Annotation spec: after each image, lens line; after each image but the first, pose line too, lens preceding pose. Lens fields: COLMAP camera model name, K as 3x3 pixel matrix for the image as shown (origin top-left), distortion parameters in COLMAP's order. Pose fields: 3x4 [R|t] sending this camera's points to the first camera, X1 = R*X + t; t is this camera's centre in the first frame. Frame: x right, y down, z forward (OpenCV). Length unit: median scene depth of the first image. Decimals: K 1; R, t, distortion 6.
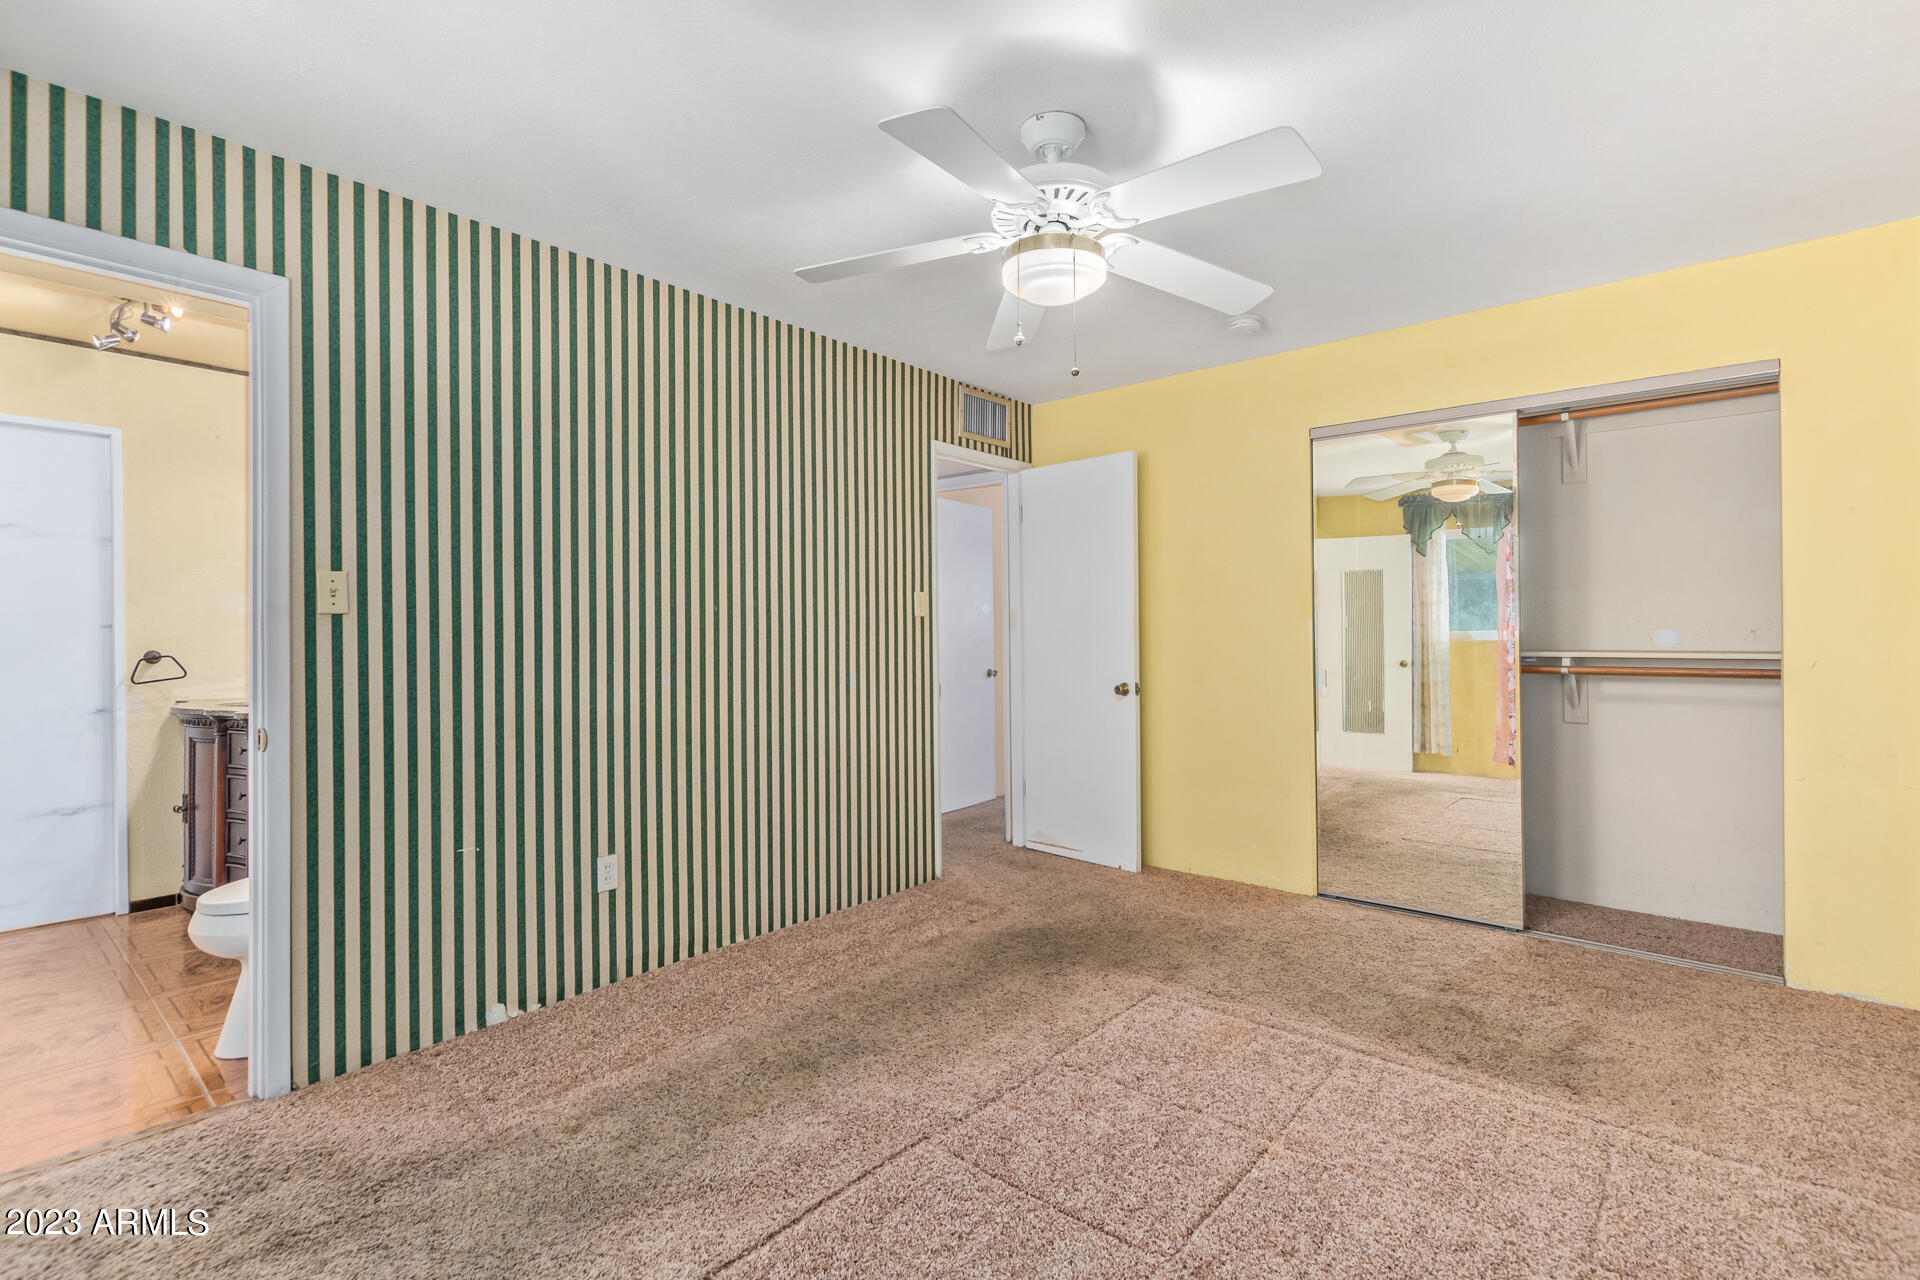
lens RADIAL K [[876.6, 0, 966.6], [0, 876.6, 625.9], [0, 0, 1]] dist [-0.000977, 0.000286]
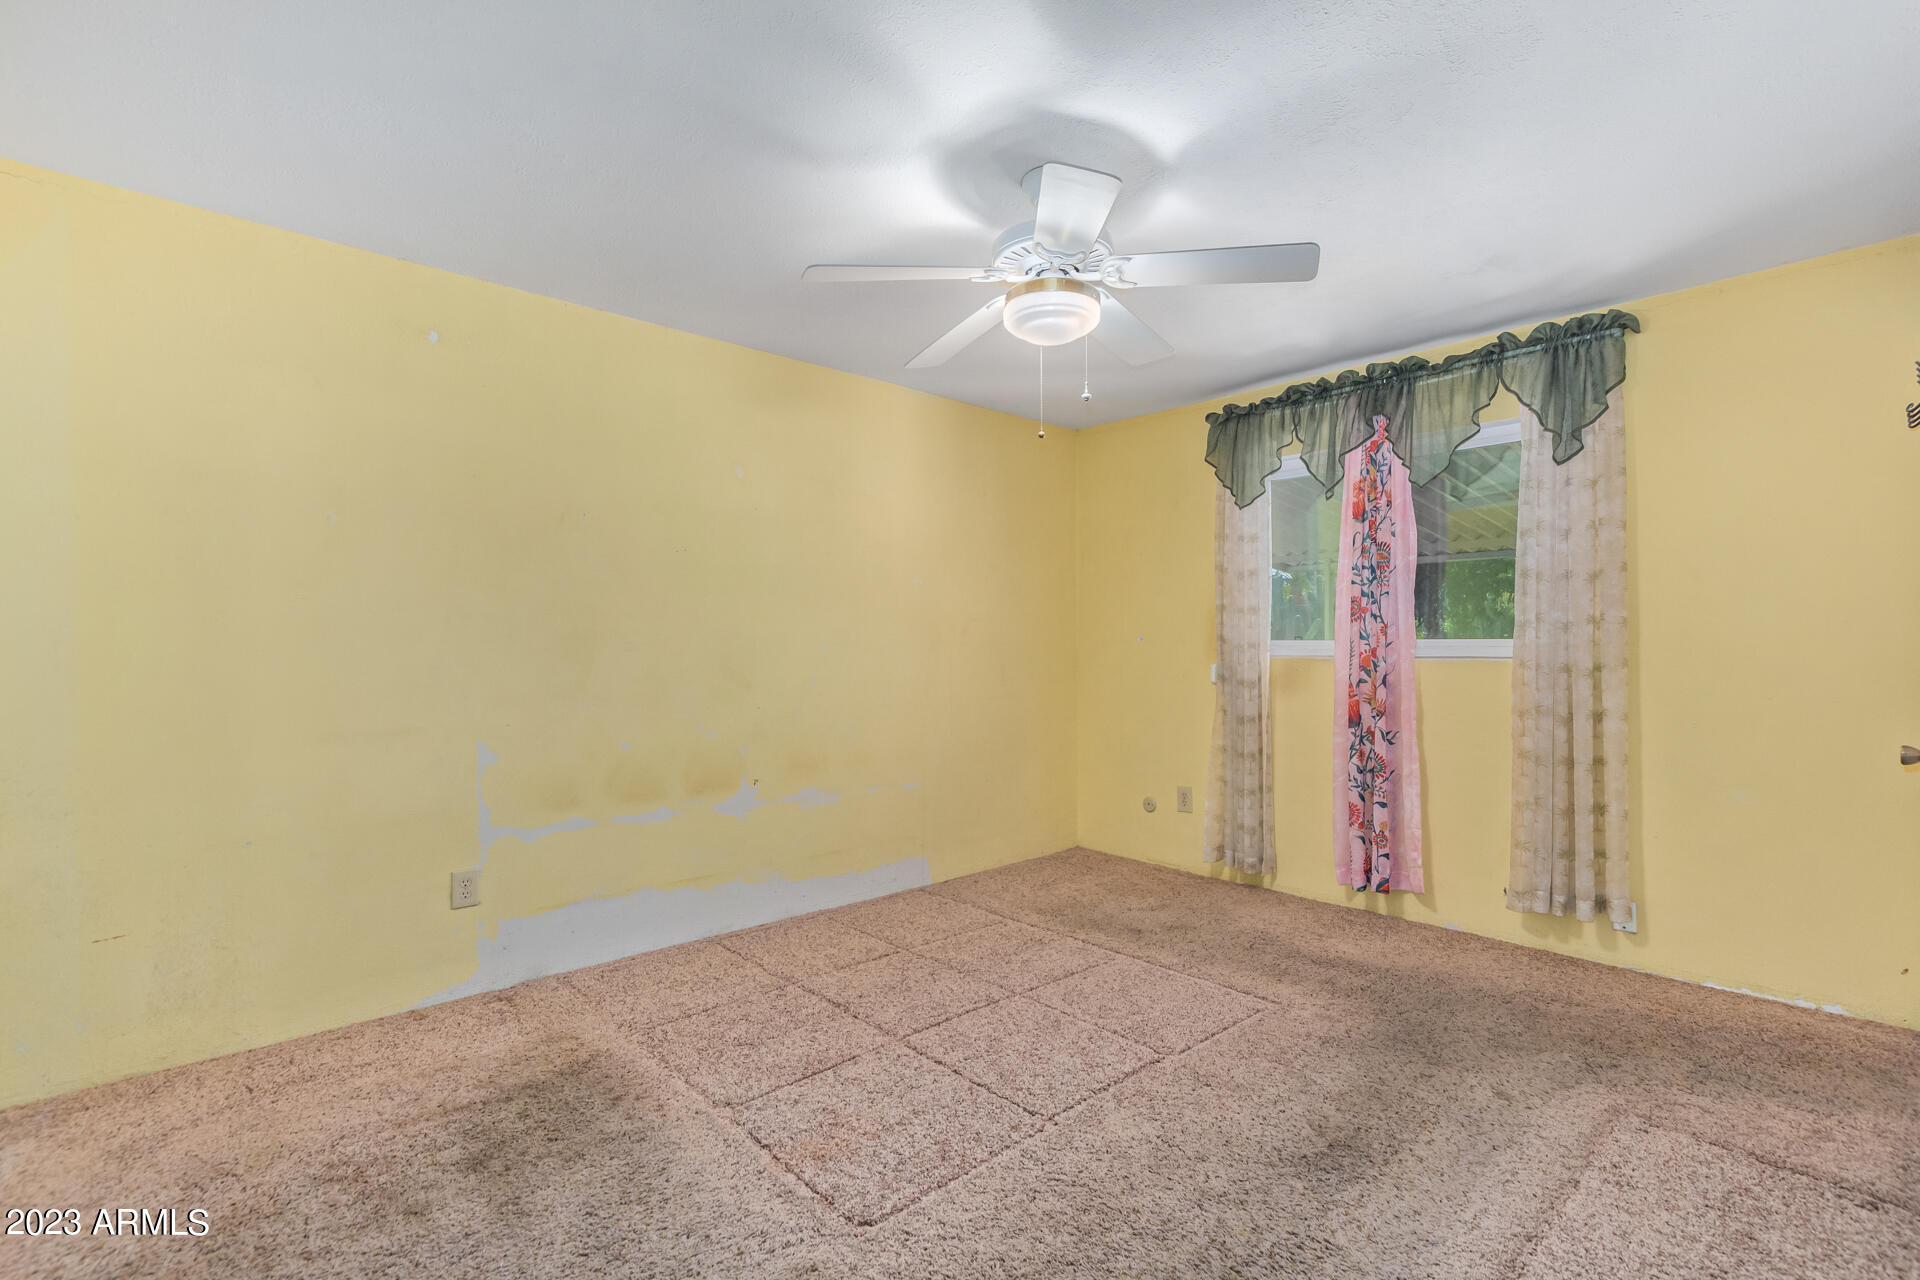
lens RADIAL K [[890.5, 0, 967.1], [0, 890.5, 658.9], [0, 0, 1]] dist [0.001227, 0.000585]
pose [[-0.992026, 0.005891, 0.125894, 0.054425], [0.006763, 0.999956, 0.006500, 0.010047], [-0.125850, 0.007300, -0.992022, 1.549660]]
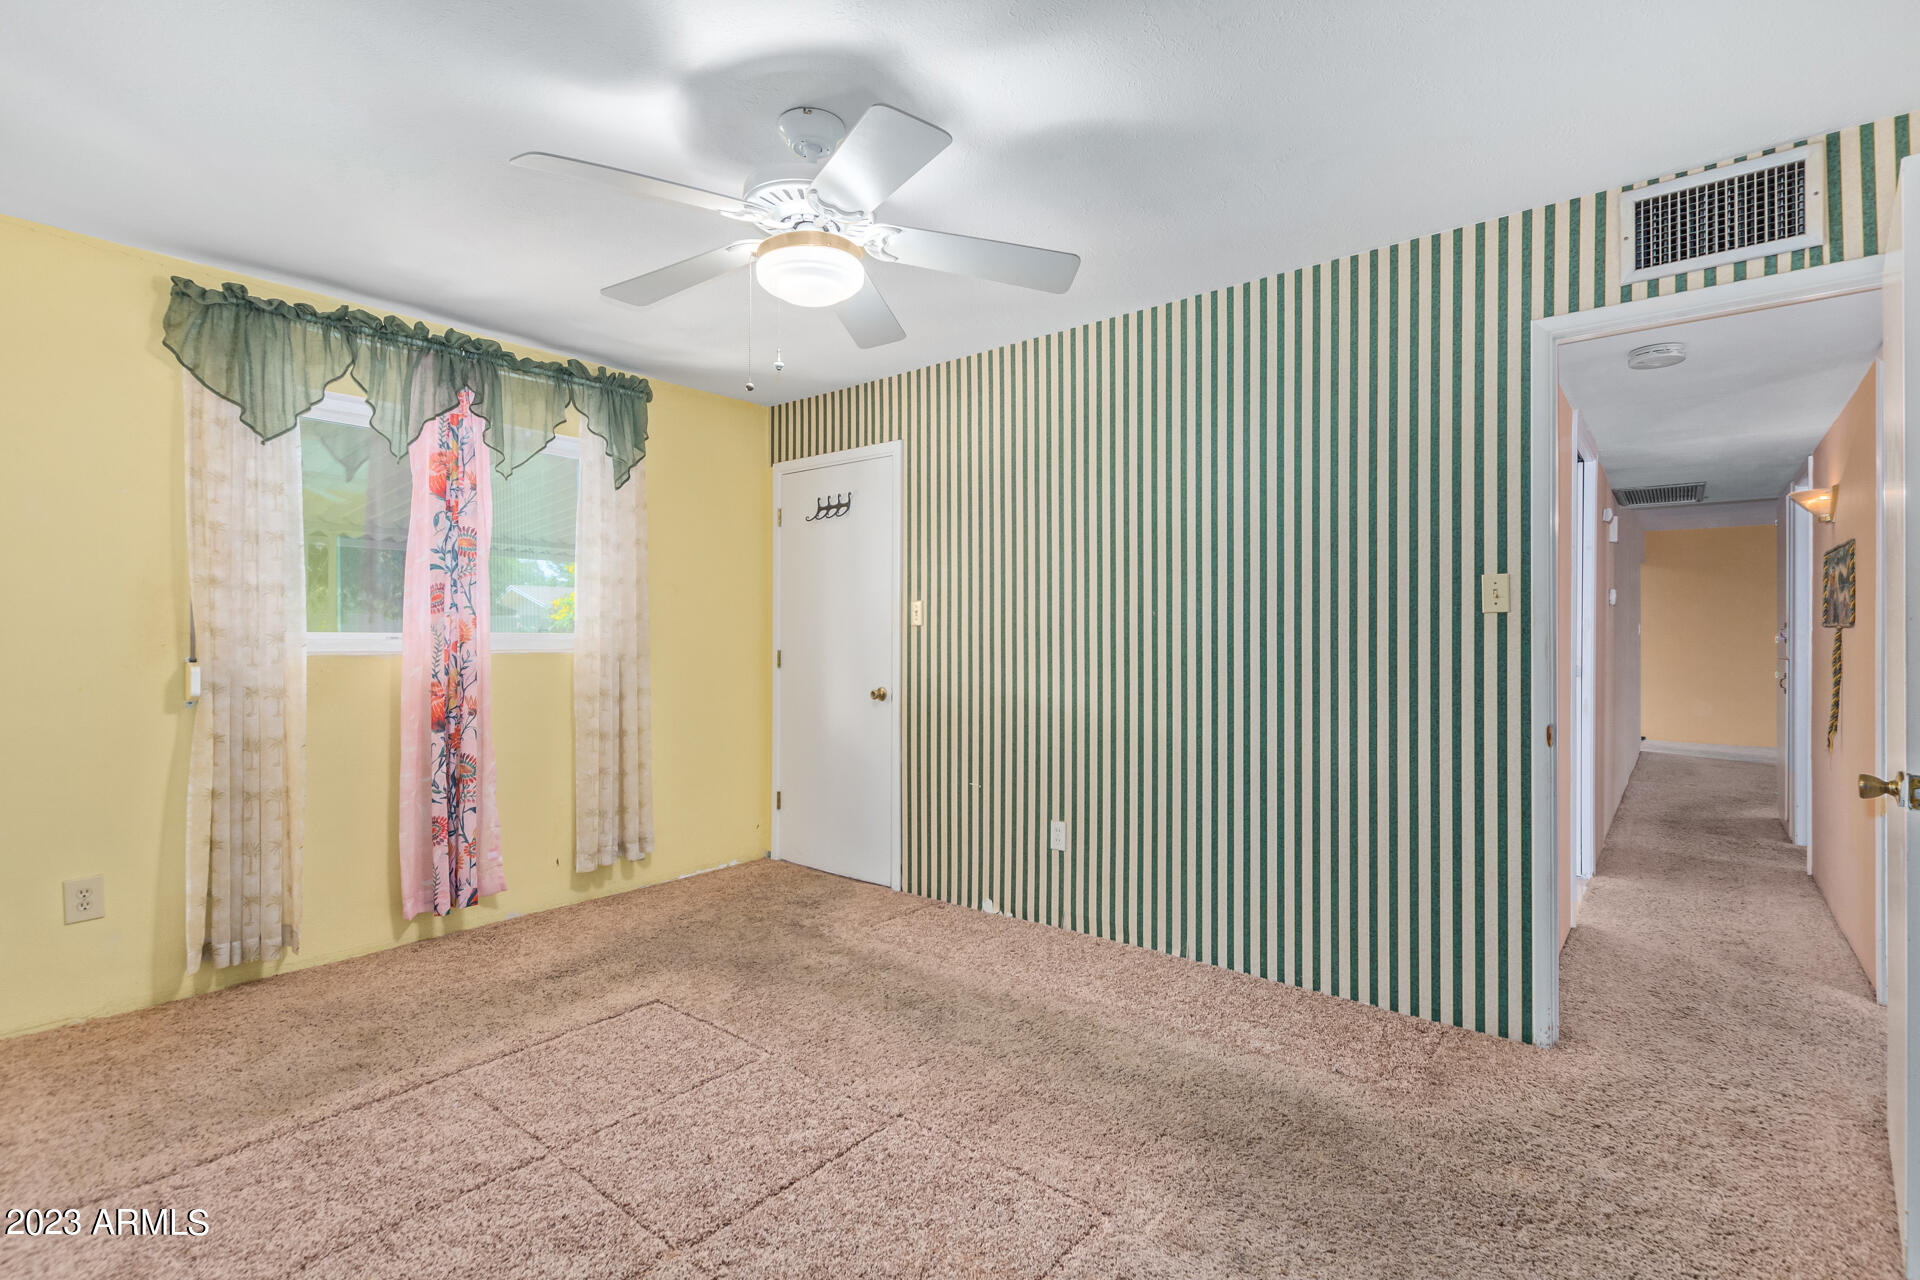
lens RADIAL K [[886.1, 0, 968.2], [0, 886.1, 641.2], [0, 0, 1]] dist [0.002512, 0.000327]
pose [[0.026927, 0.008890, -0.999598, 0.811396], [0.008096, 0.999926, 0.009111, 0.001137], [0.999605, -0.008338, 0.026853, 0.846421]]
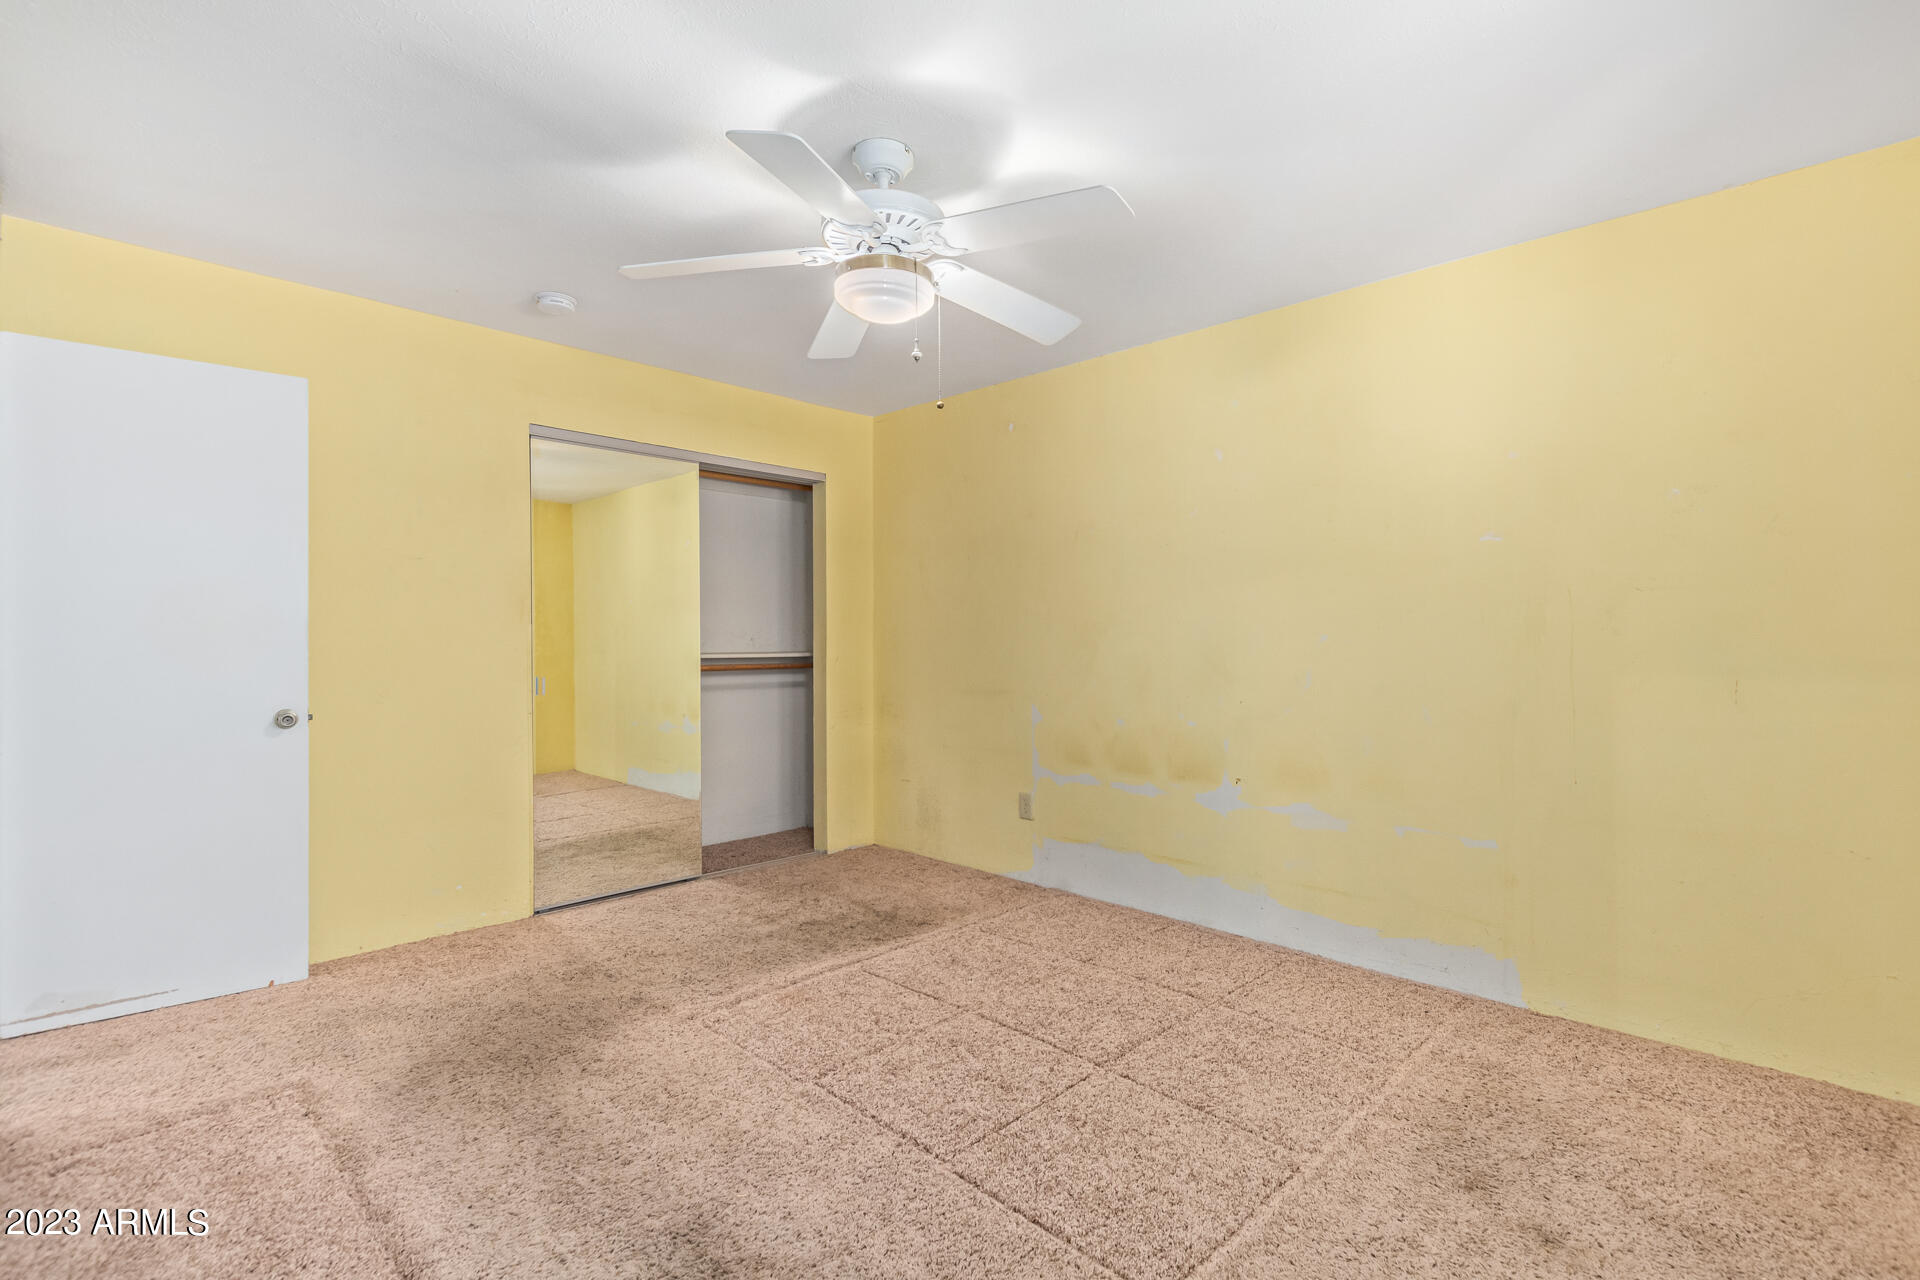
lens RADIAL K [[876.6, 0, 966.6], [0, 876.6, 625.9], [0, 0, 1]] dist [-0.000977, 0.000286]
pose [[0.063423, 0.019933, 0.997788, -0.692196], [-0.011913, 0.999744, -0.019214, 0.009345], [-0.997916, -0.010668, 0.063644, 0.622372]]
